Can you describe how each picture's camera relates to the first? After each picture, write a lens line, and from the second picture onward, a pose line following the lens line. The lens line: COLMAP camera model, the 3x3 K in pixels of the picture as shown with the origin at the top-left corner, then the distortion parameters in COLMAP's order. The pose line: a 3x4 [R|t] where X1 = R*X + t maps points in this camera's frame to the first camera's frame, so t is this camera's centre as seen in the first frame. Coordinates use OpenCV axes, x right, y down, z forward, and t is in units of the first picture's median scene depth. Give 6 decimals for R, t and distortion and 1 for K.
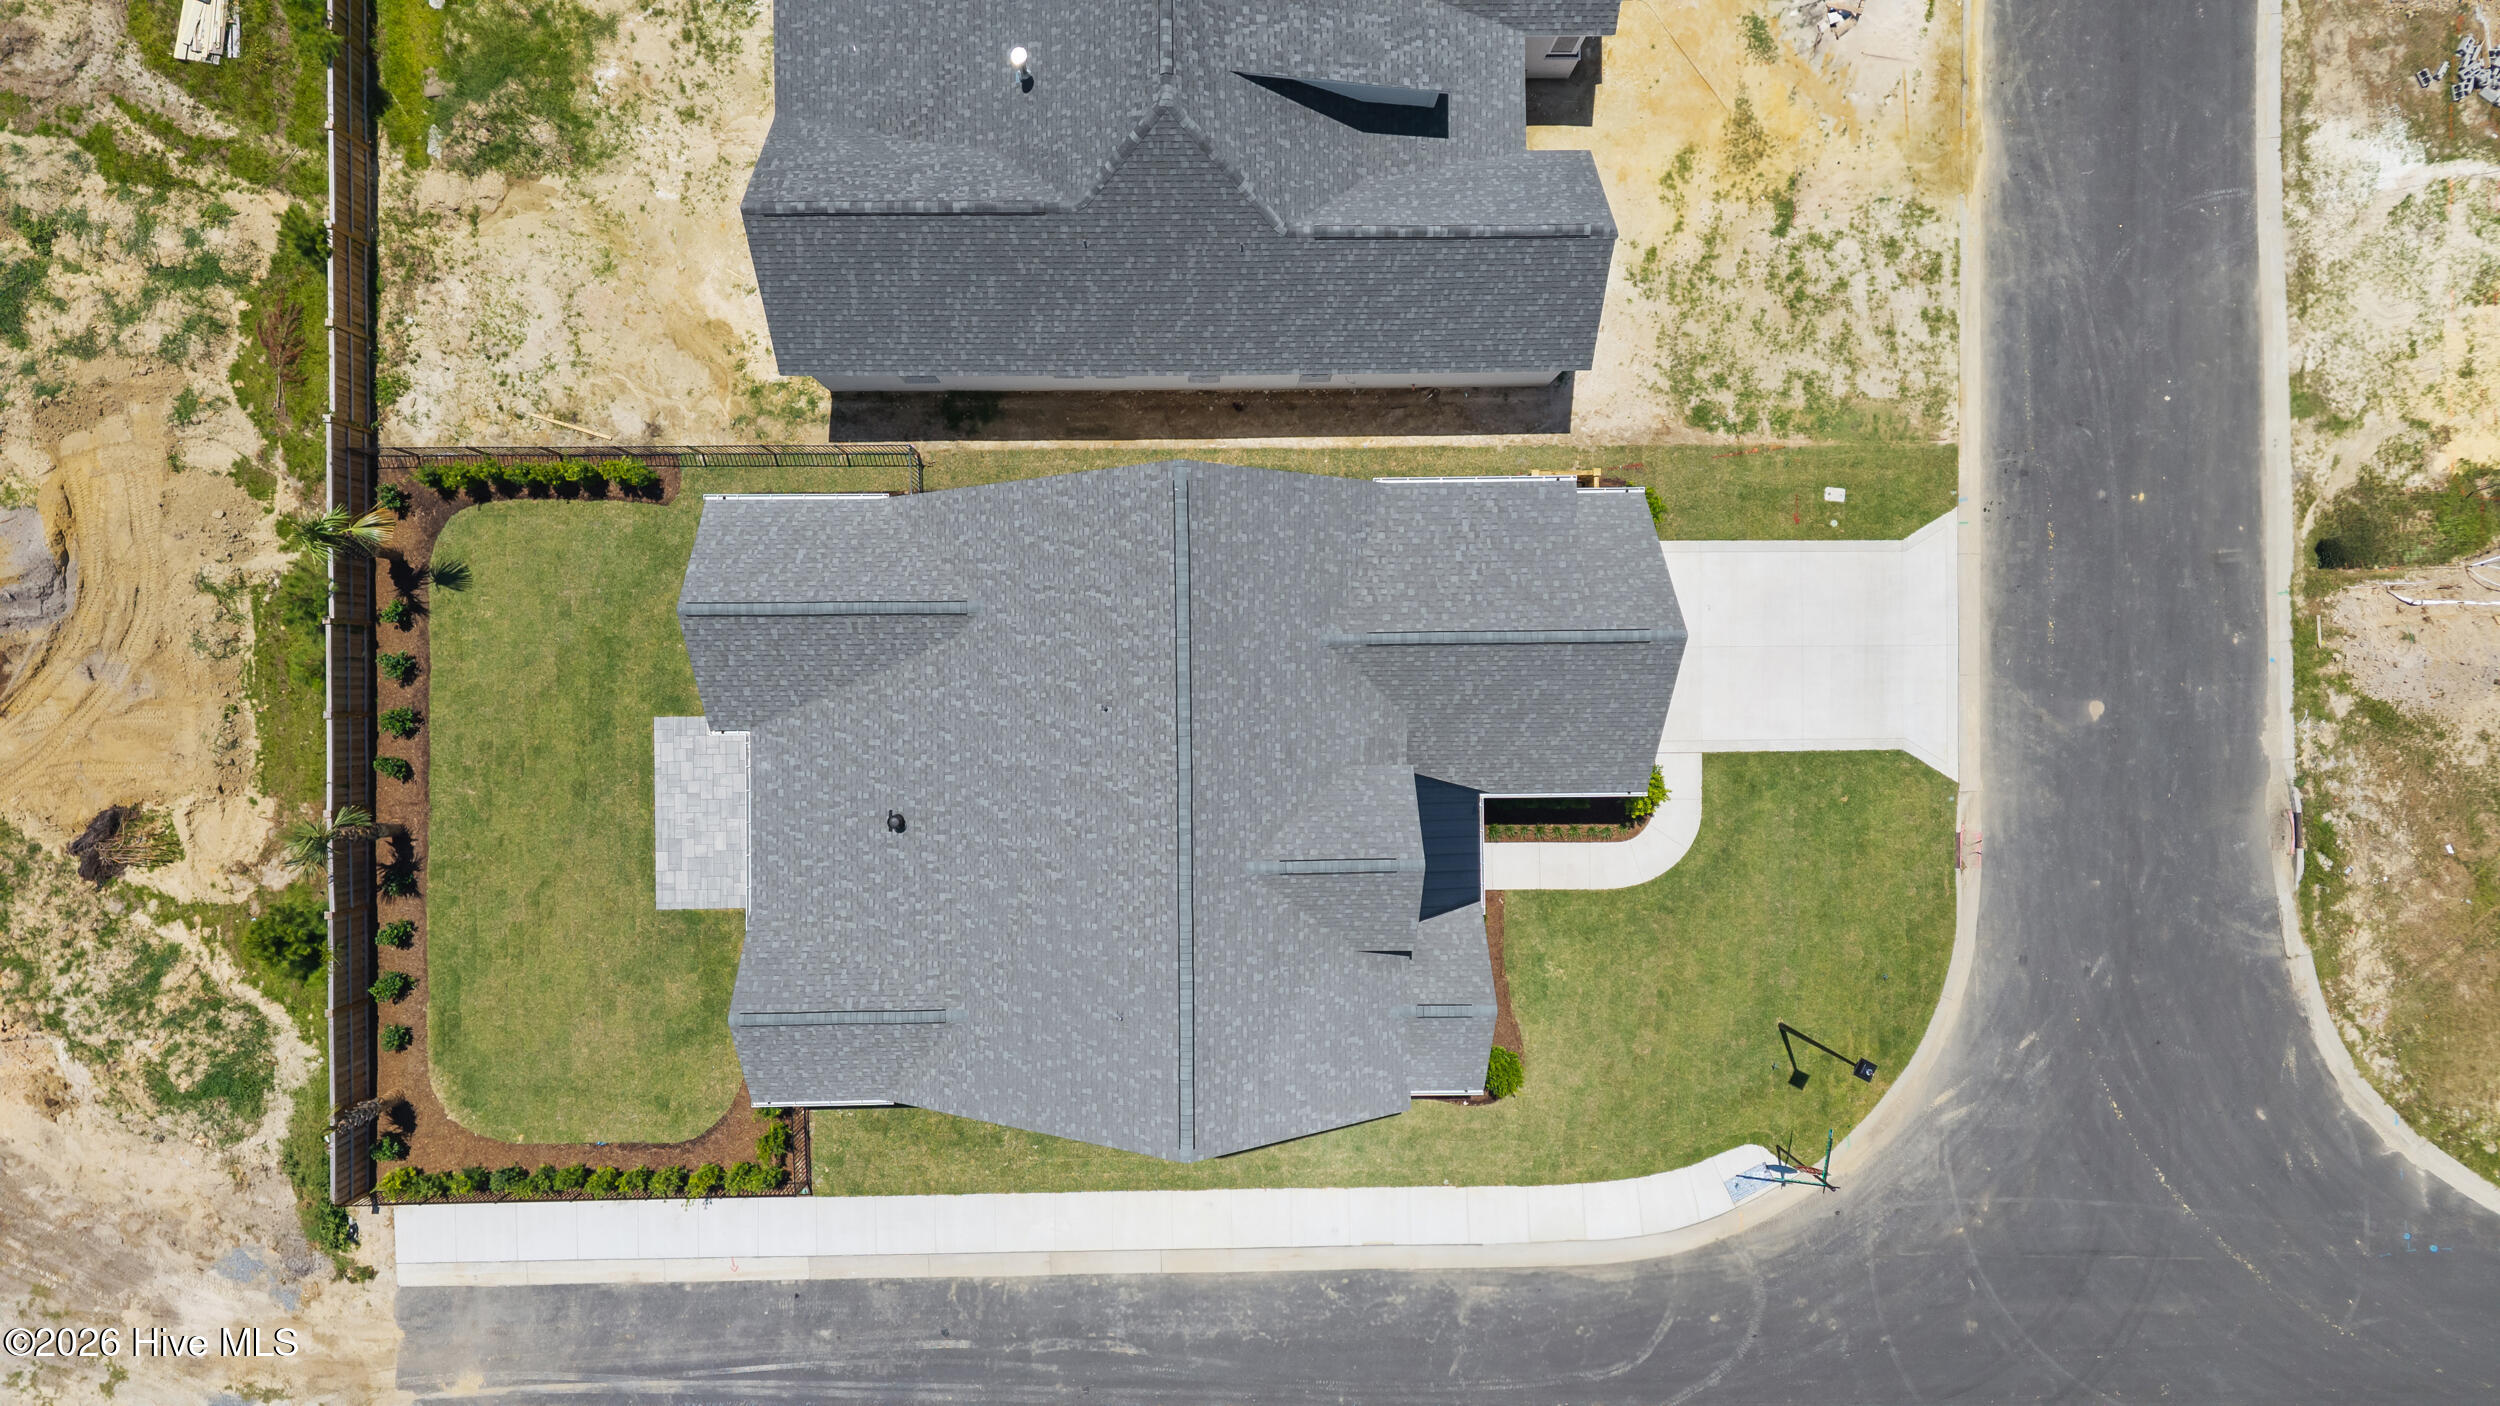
lens RADIAL K [[1665.9, 0, 1246.7], [0, 1665.9, 708.2], [0, 0, 1]] dist [0.075994, -0.101604]
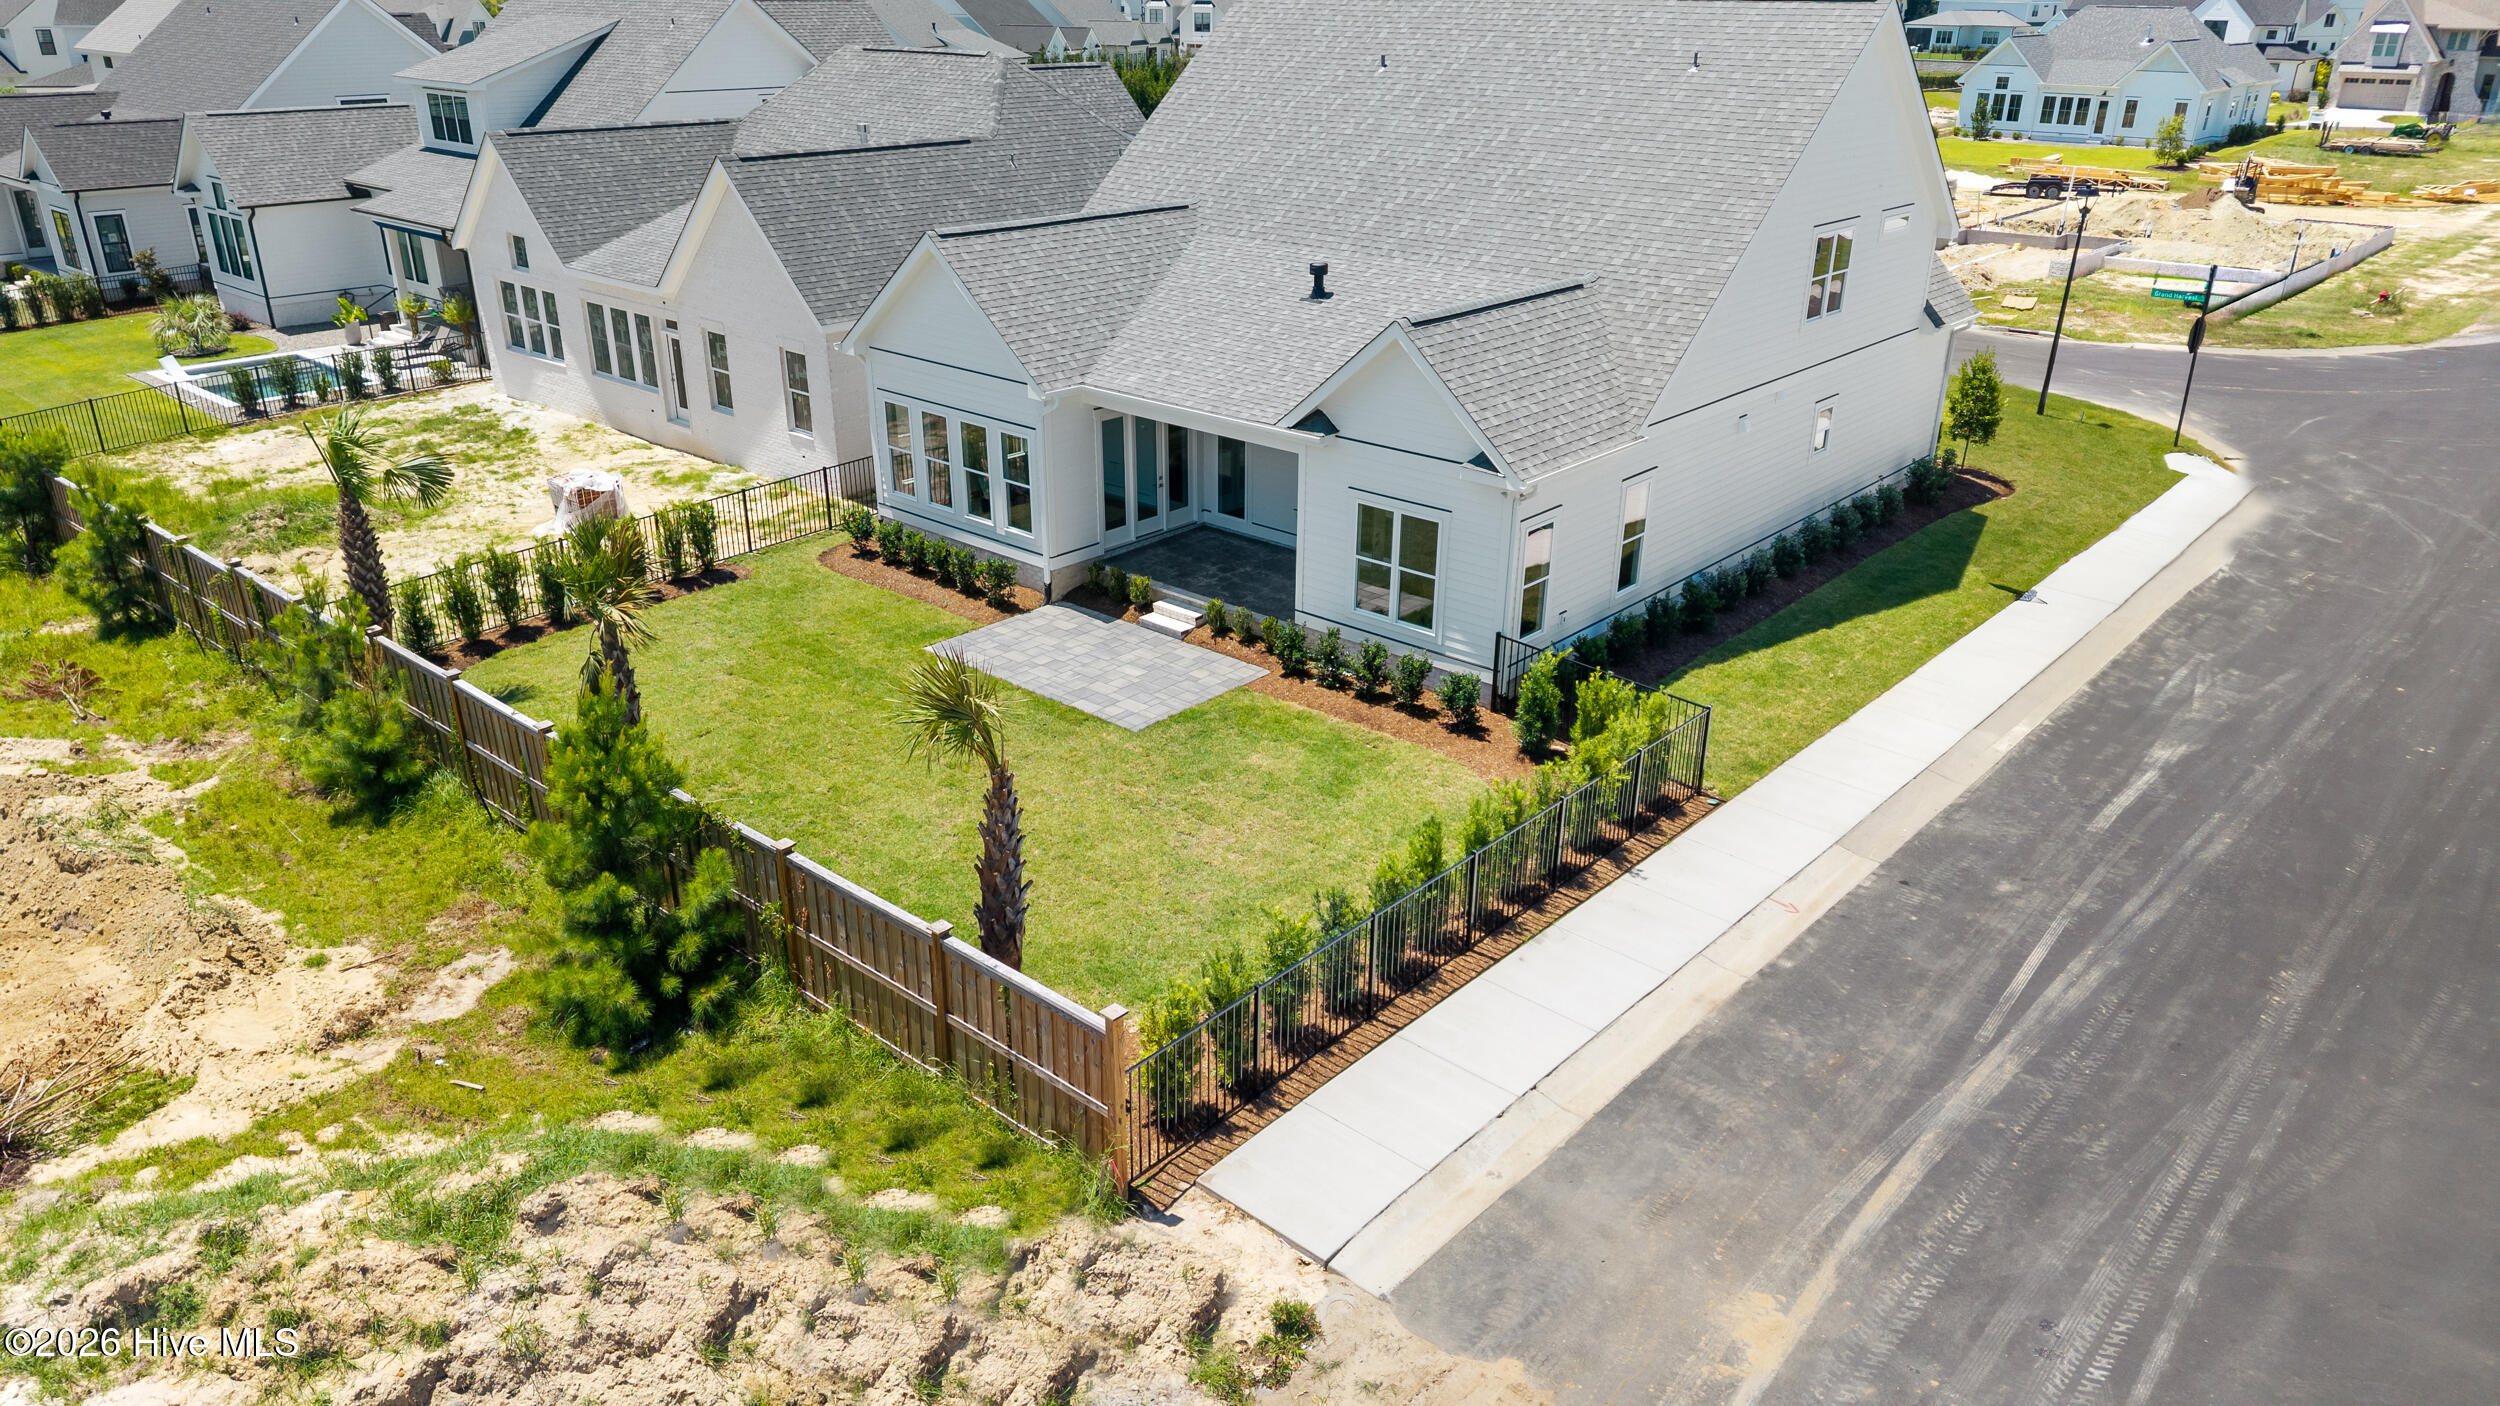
lens RADIAL K [[1639.8, 0, 1249.1], [0, 1639.8, 741.0], [0, 0, 1]] dist [0.049942, -0.037040]
pose [[0.667557, -0.320427, 0.672082, -0.699399], [0.744558, 0.288497, -0.601999, 0.483549], [-0.000997, 0.902273, 0.431165, 0.760211]]
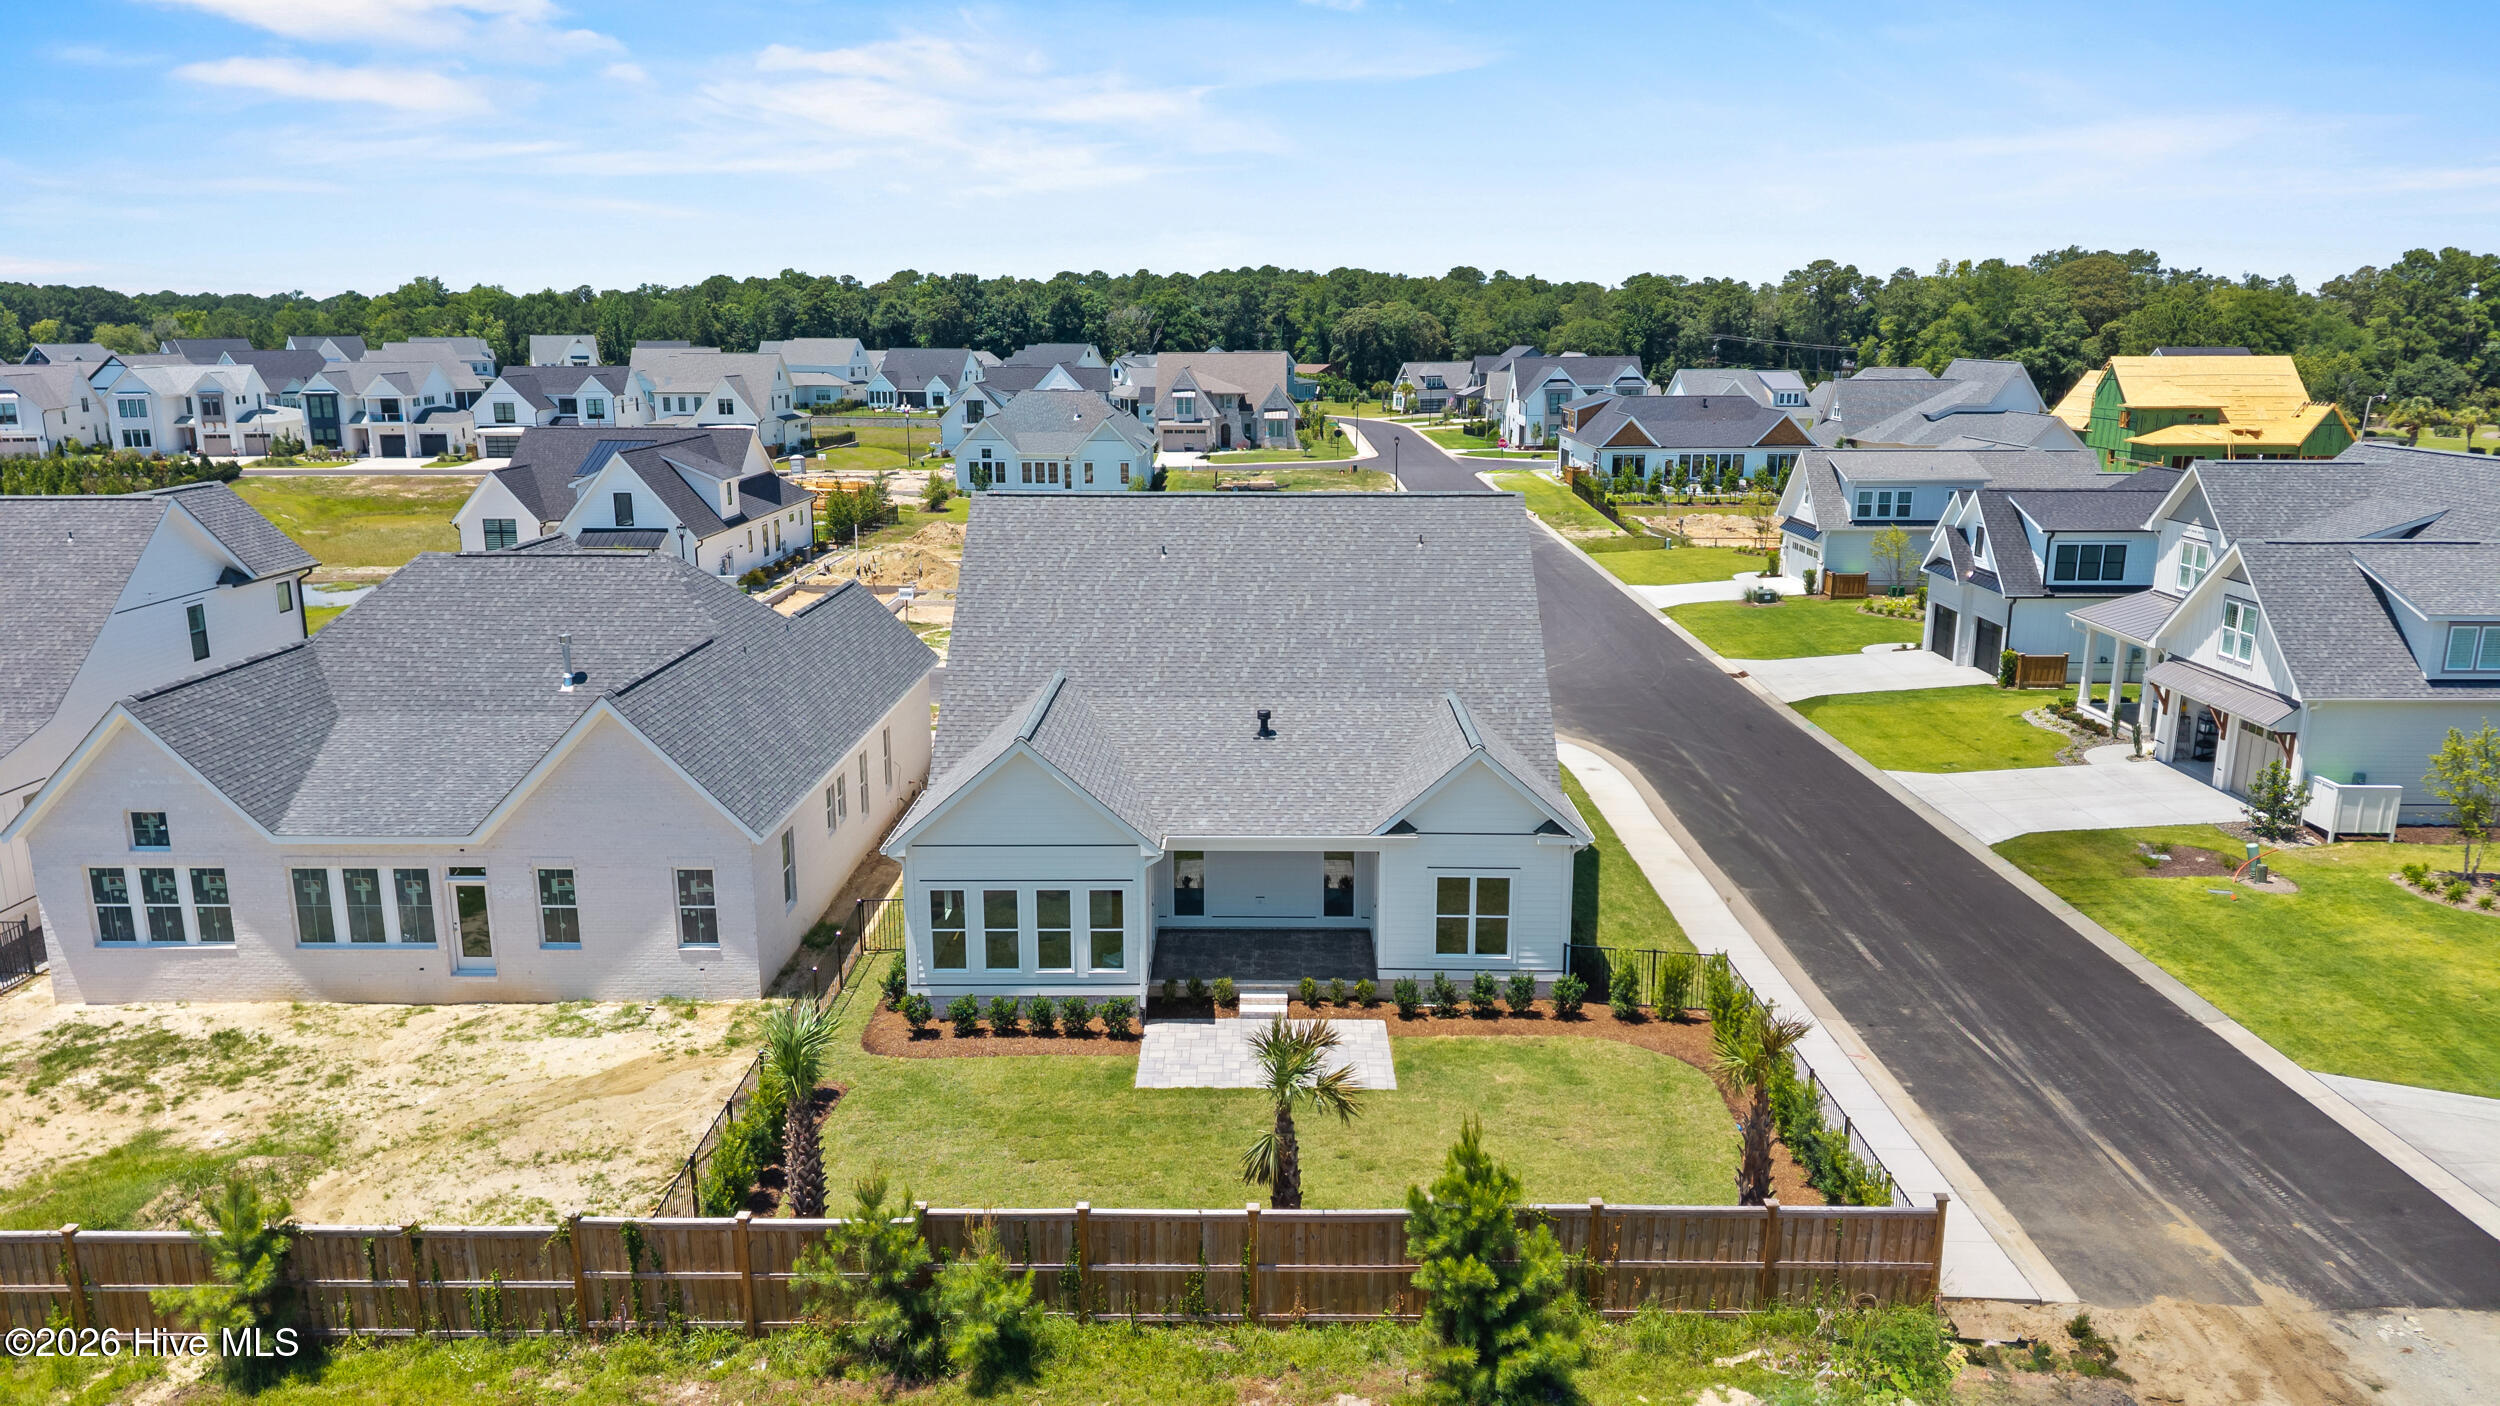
lens RADIAL K [[1665.9, 0, 1246.7], [0, 1665.9, 708.2], [0, 0, 1]] dist [0.075994, -0.101604]
pose [[0.026227, -0.237758, 0.970970, -1.017263], [0.999656, 0.006733, -0.025353, 0.071276], [-0.000510, 0.971301, 0.237852, 0.664785]]
